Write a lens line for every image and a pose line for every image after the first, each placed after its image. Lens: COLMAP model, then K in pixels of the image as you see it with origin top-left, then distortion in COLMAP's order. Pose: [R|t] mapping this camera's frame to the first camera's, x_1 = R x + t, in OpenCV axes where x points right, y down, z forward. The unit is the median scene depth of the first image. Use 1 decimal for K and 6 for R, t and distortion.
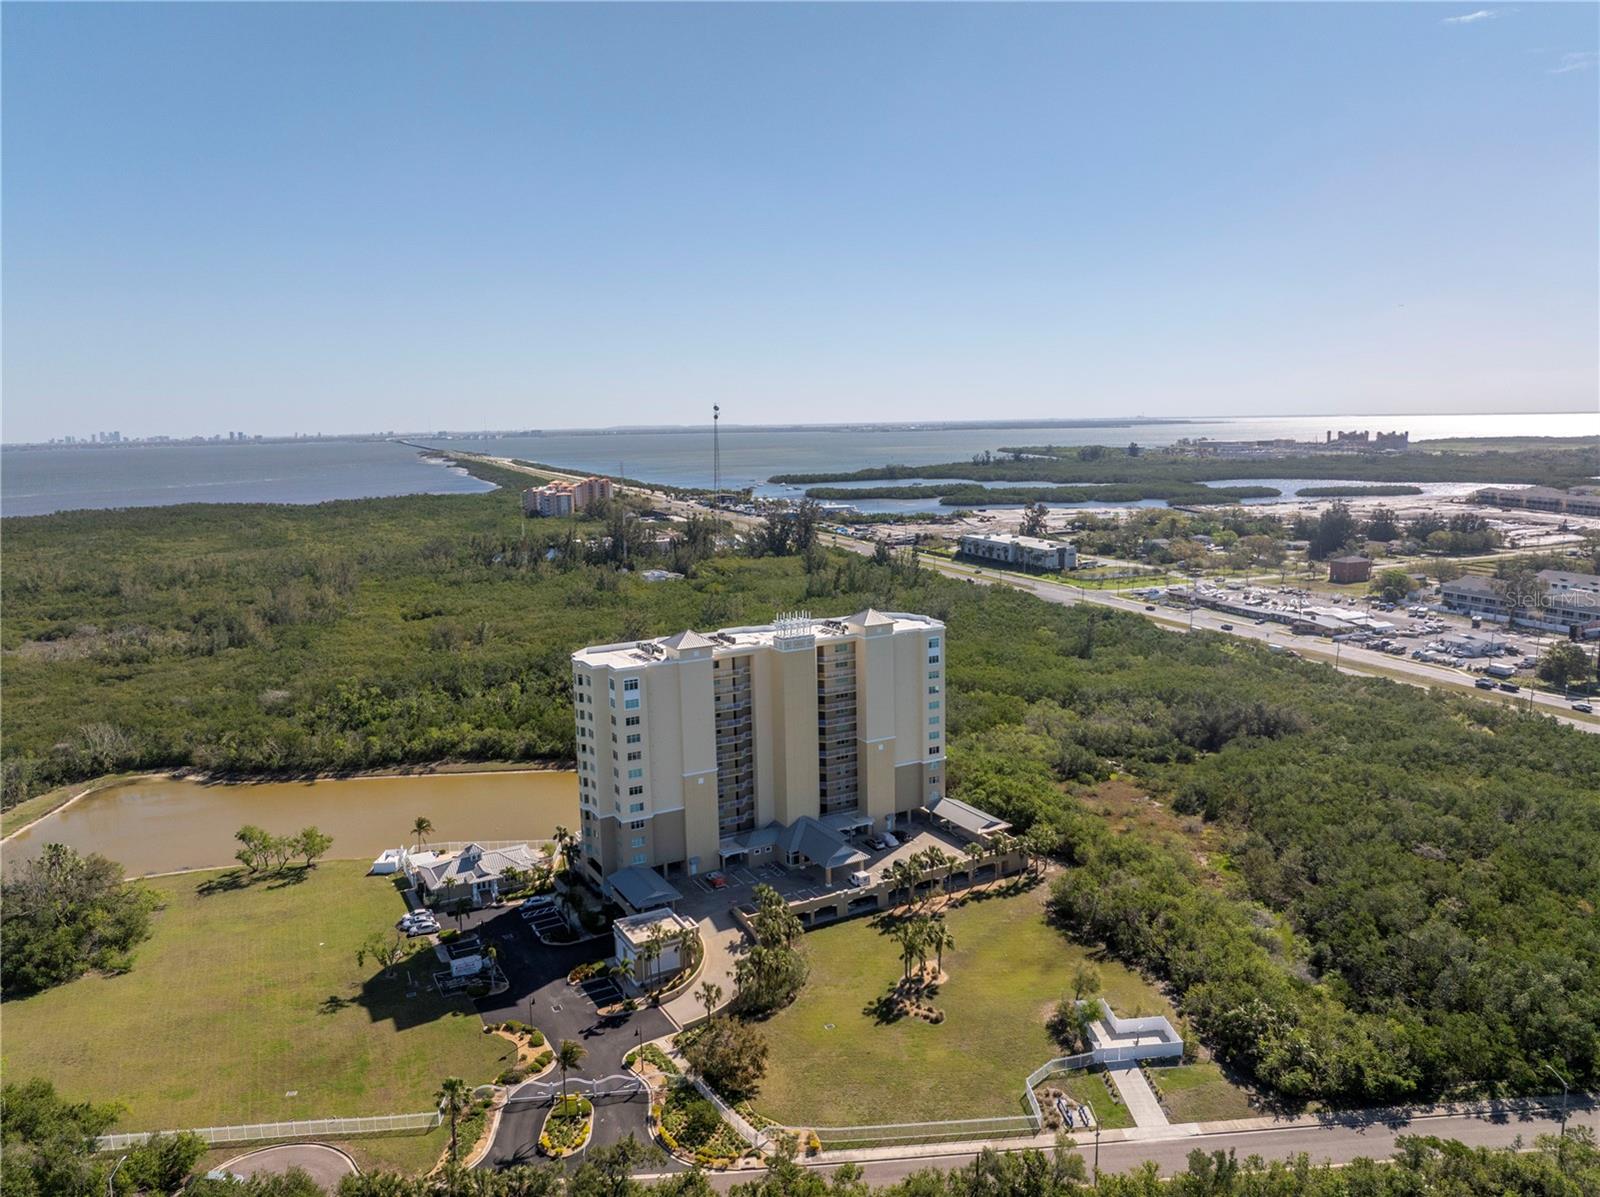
lens RADIAL K [[1125.6, 0, 798.9], [0, 1125.6, 582.4], [0, 0, 1]] dist [-0.038964, 0.001162]
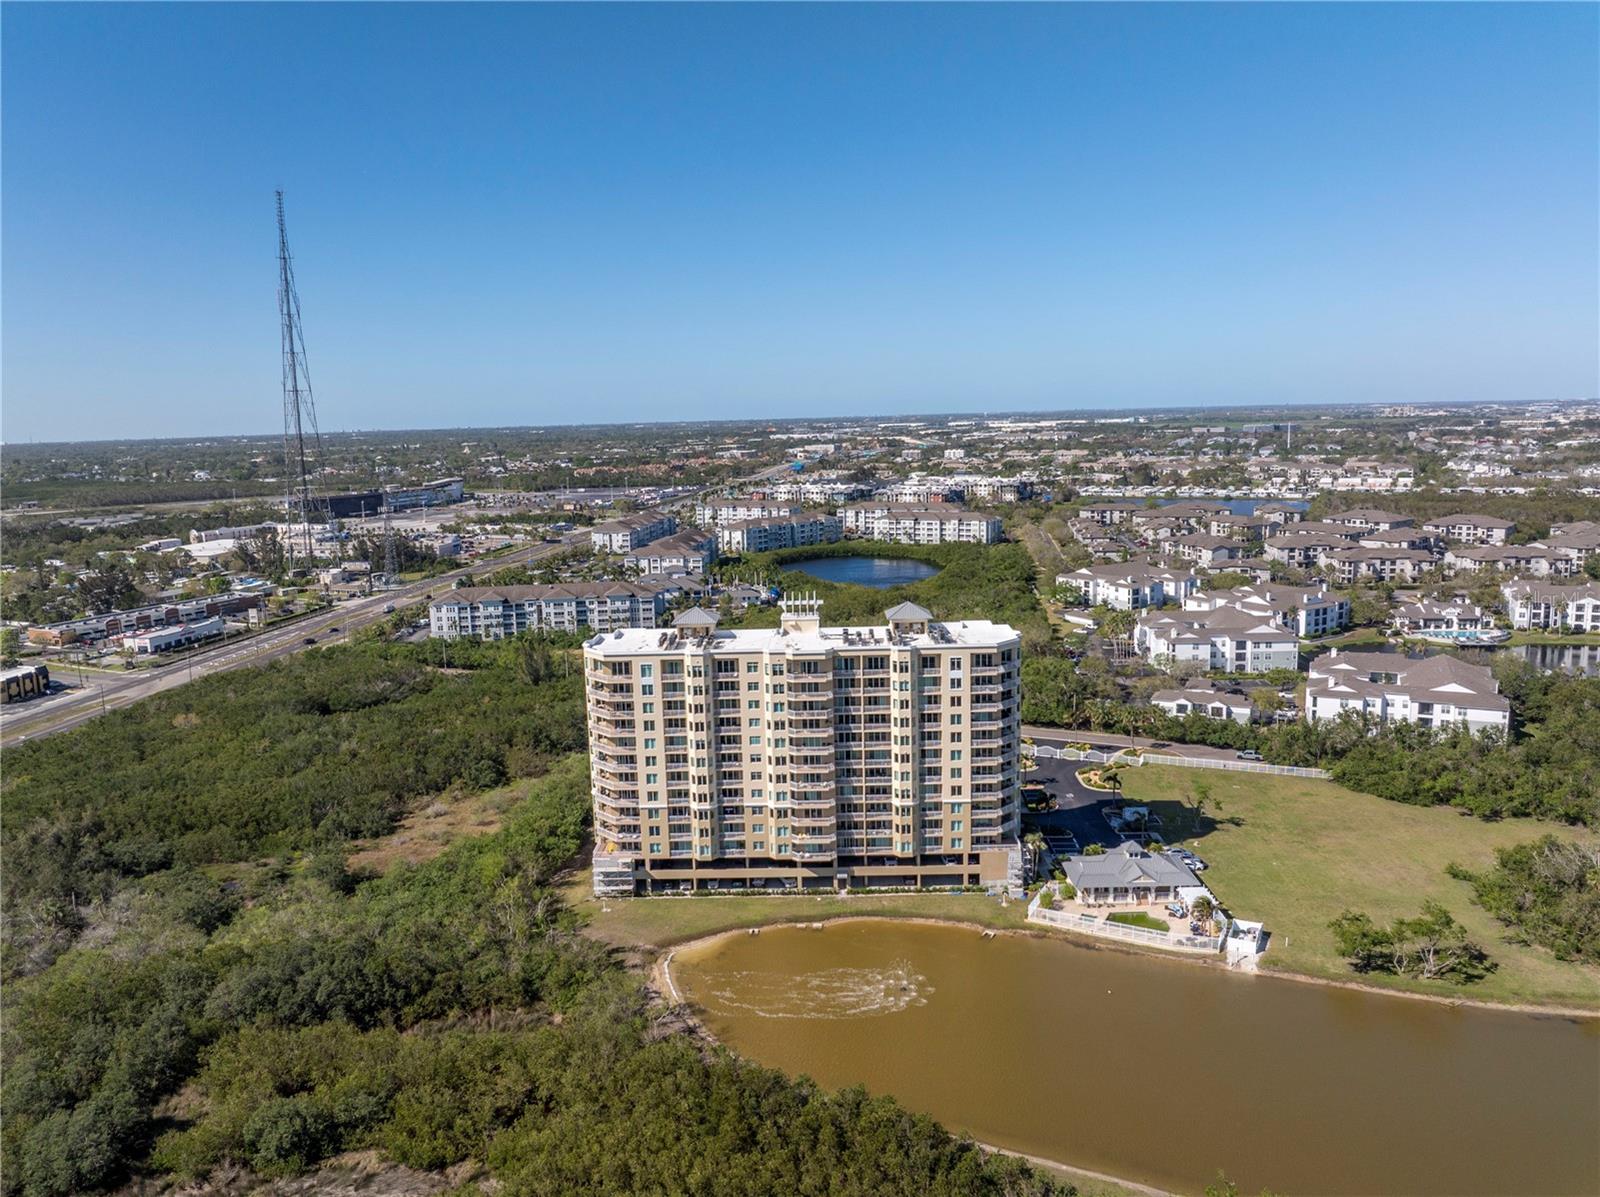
lens RADIAL K [[1125.6, 0, 801.8], [0, 1125.6, 585.4], [0, 0, 1]] dist [-0.038964, 0.001162]
pose [[-0.863019, -0.032419, 0.504130, -0.477233], [0.116353, 0.958352, 0.260812, -0.224219], [-0.491589, 0.283743, -0.823304, 1.706667]]
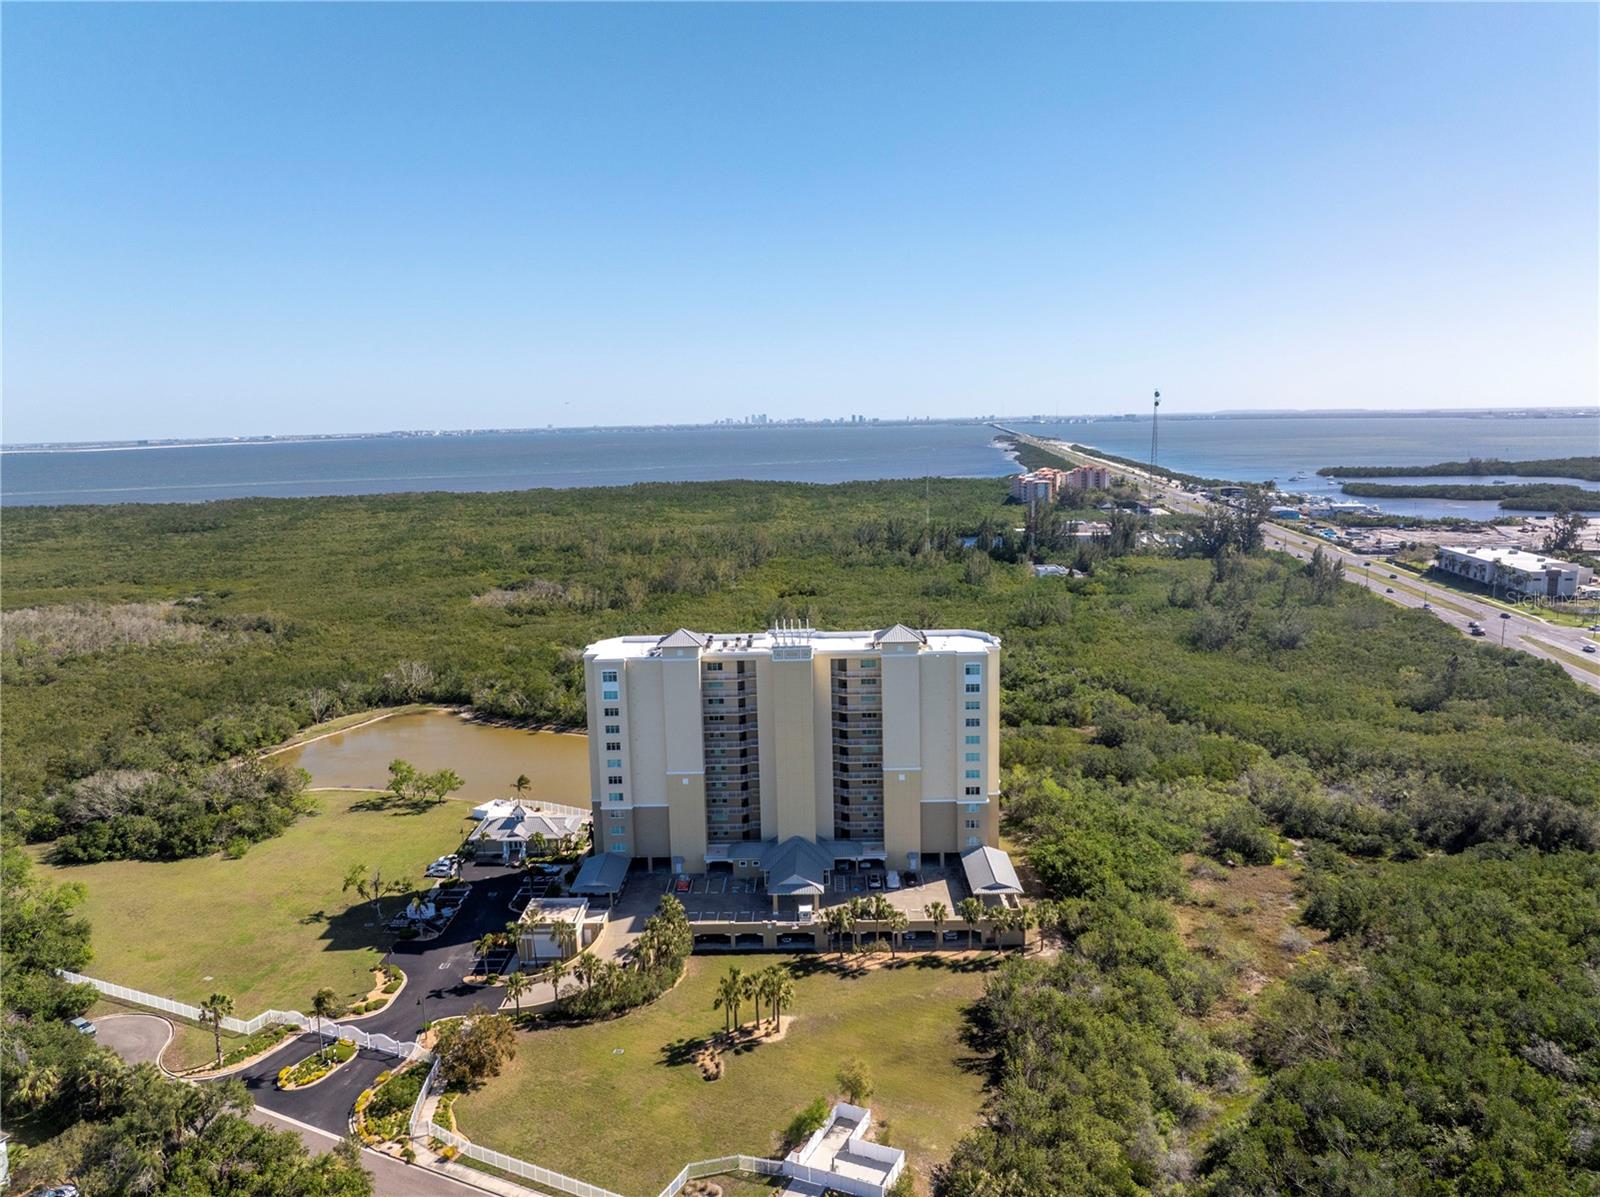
lens RADIAL K [[1125.6, 0, 798.9], [0, 1125.6, 583.3], [0, 0, 1]] dist [-0.038964, 0.001162]
pose [[0.866947, 0.072463, -0.493104, 0.435259], [-0.065248, 0.997361, 0.031850, -0.032637], [0.494111, 0.004562, 0.869387, 0.171303]]
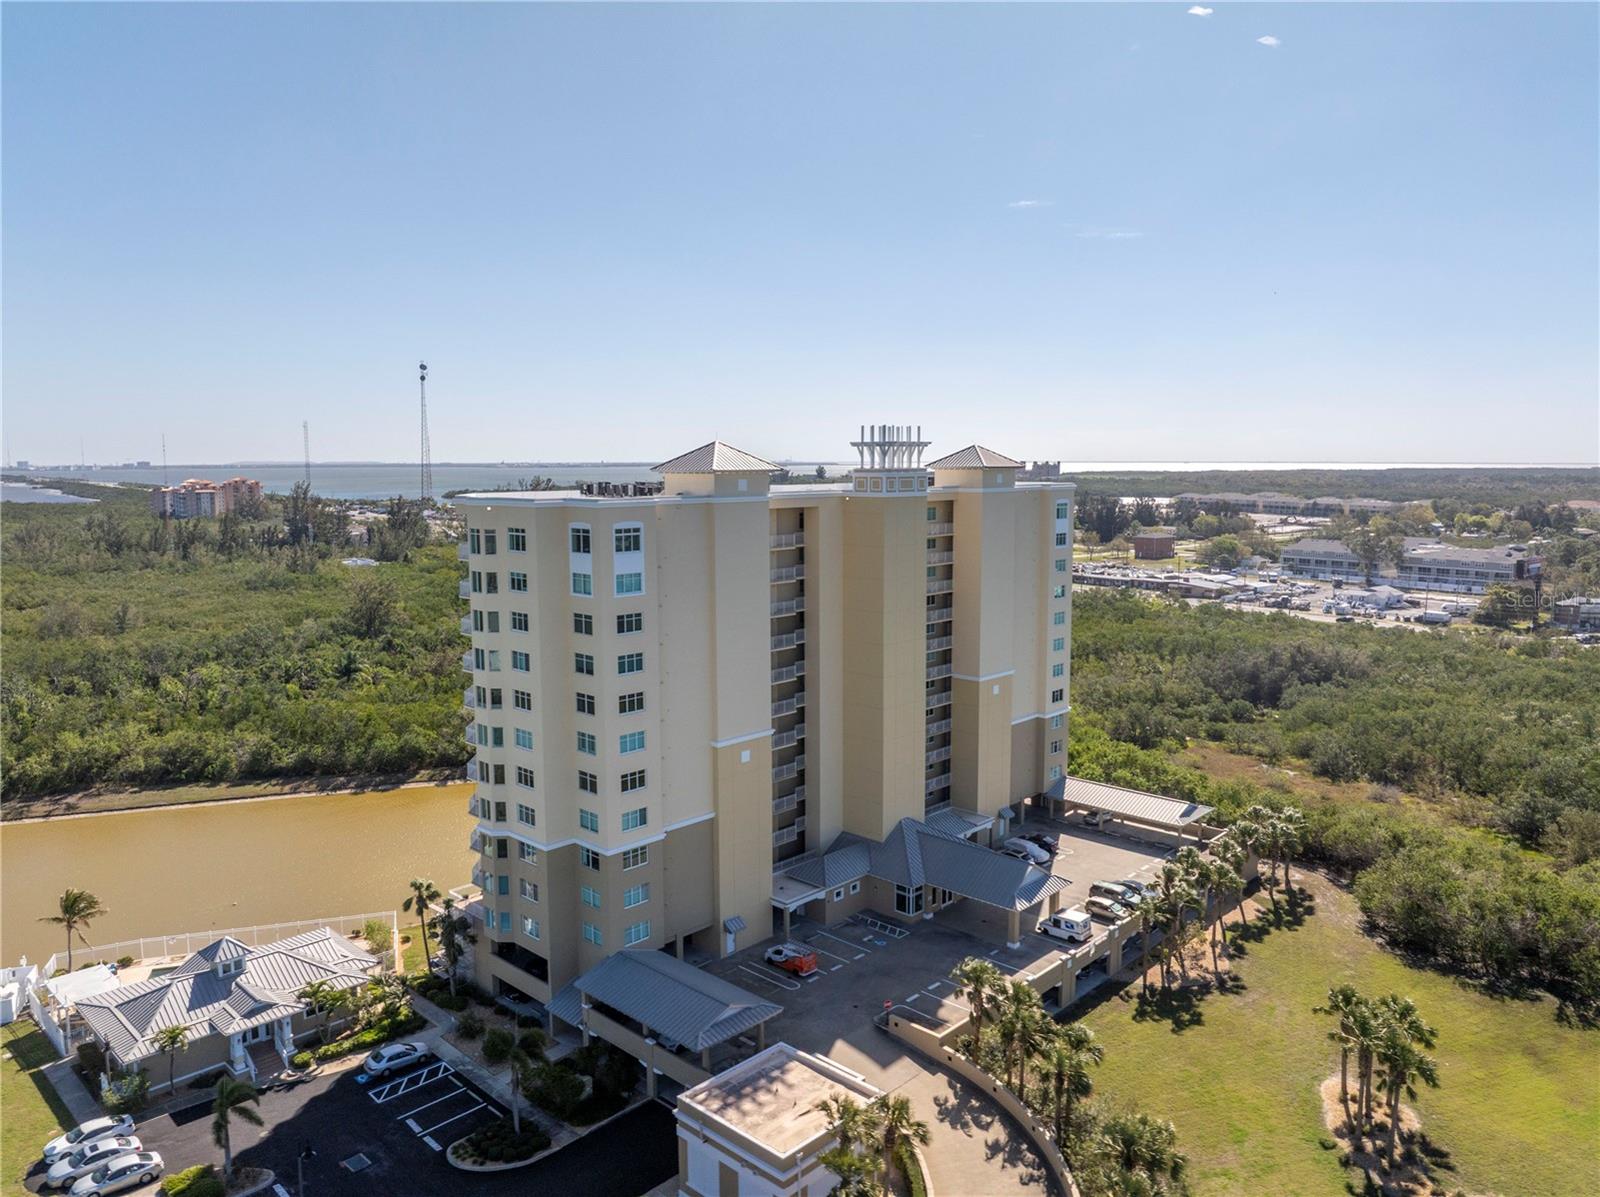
lens RADIAL K [[1125.6, 0, 799.5], [0, 1125.6, 595.4], [0, 0, 1]] dist [-0.038964, 0.001162]
pose [[0.953680, -0.017567, 0.300310, -0.190883], [0.025245, 0.999446, -0.021705, 0.108872], [-0.299762, 0.028281, 0.953595, 0.487401]]
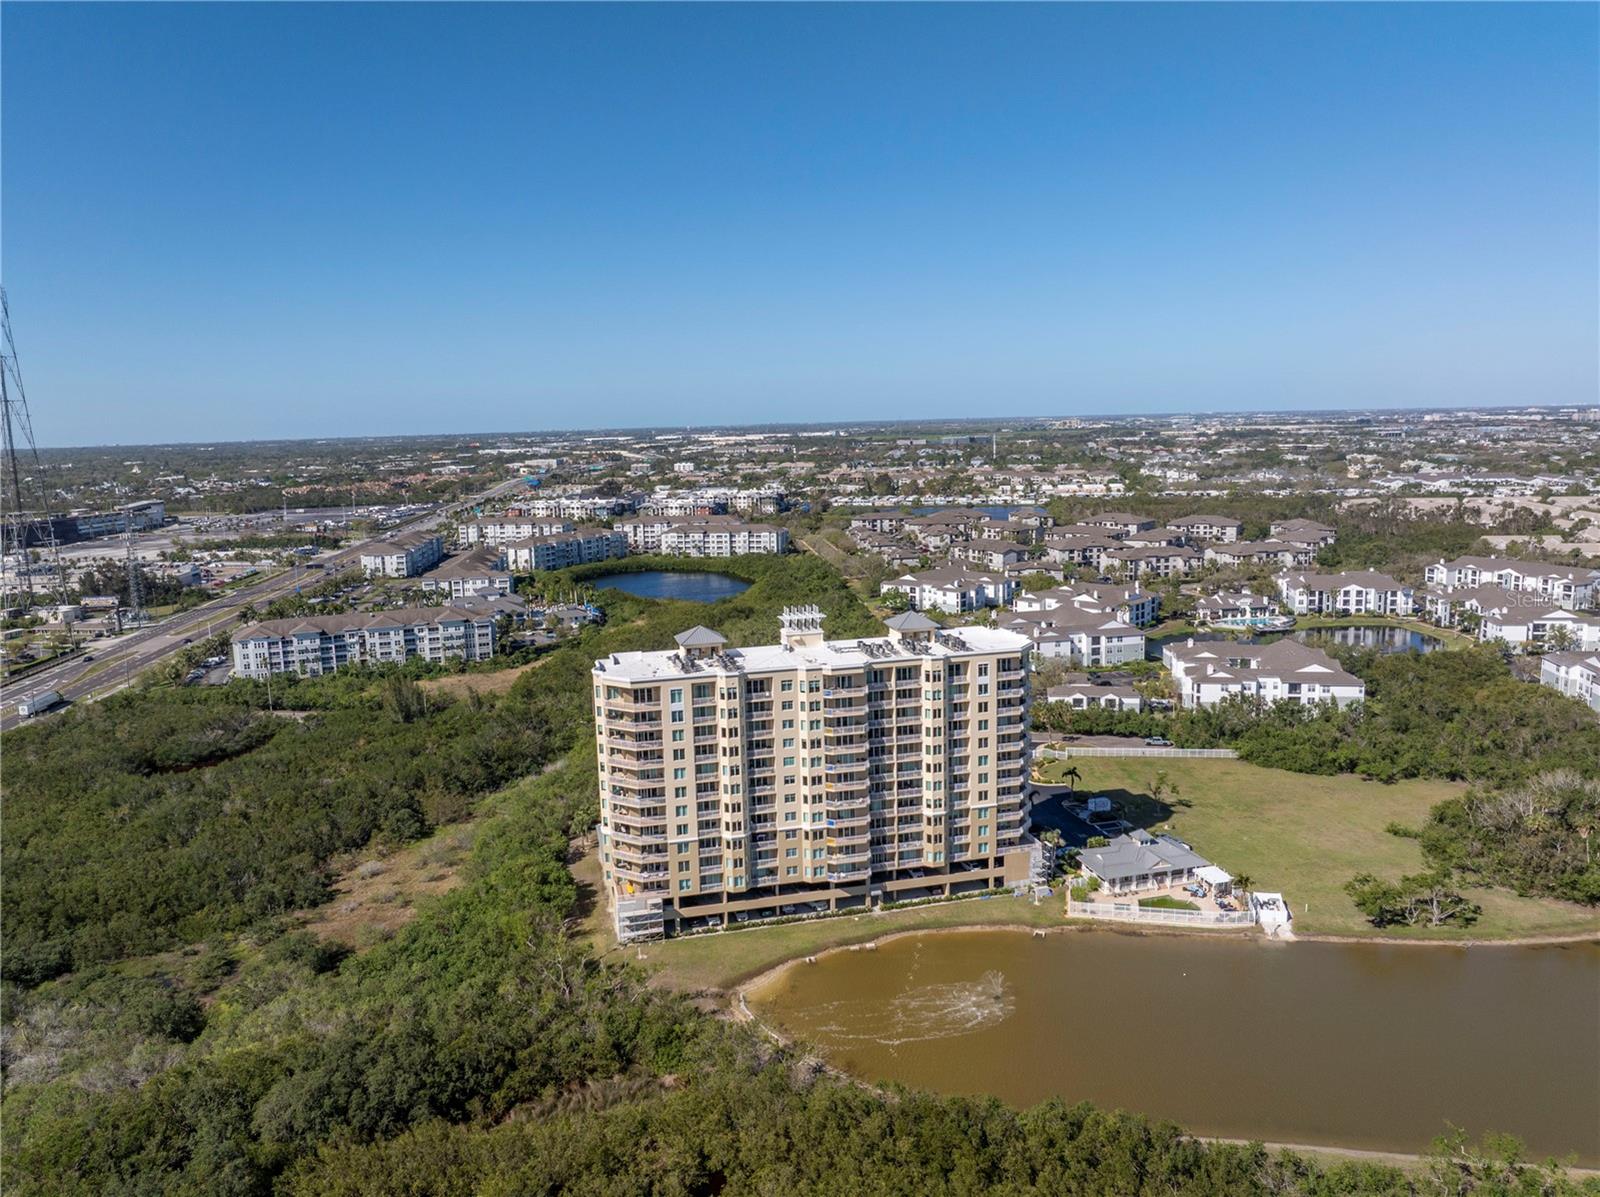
lens RADIAL K [[1125.6, 0, 802.5], [0, 1125.6, 582.5], [0, 0, 1]] dist [-0.038964, 0.001162]
pose [[-0.965071, 0.008690, 0.261845, -0.243886], [0.082711, 0.958441, 0.273038, -0.241661], [-0.248591, 0.285158, -0.925682, 1.775734]]
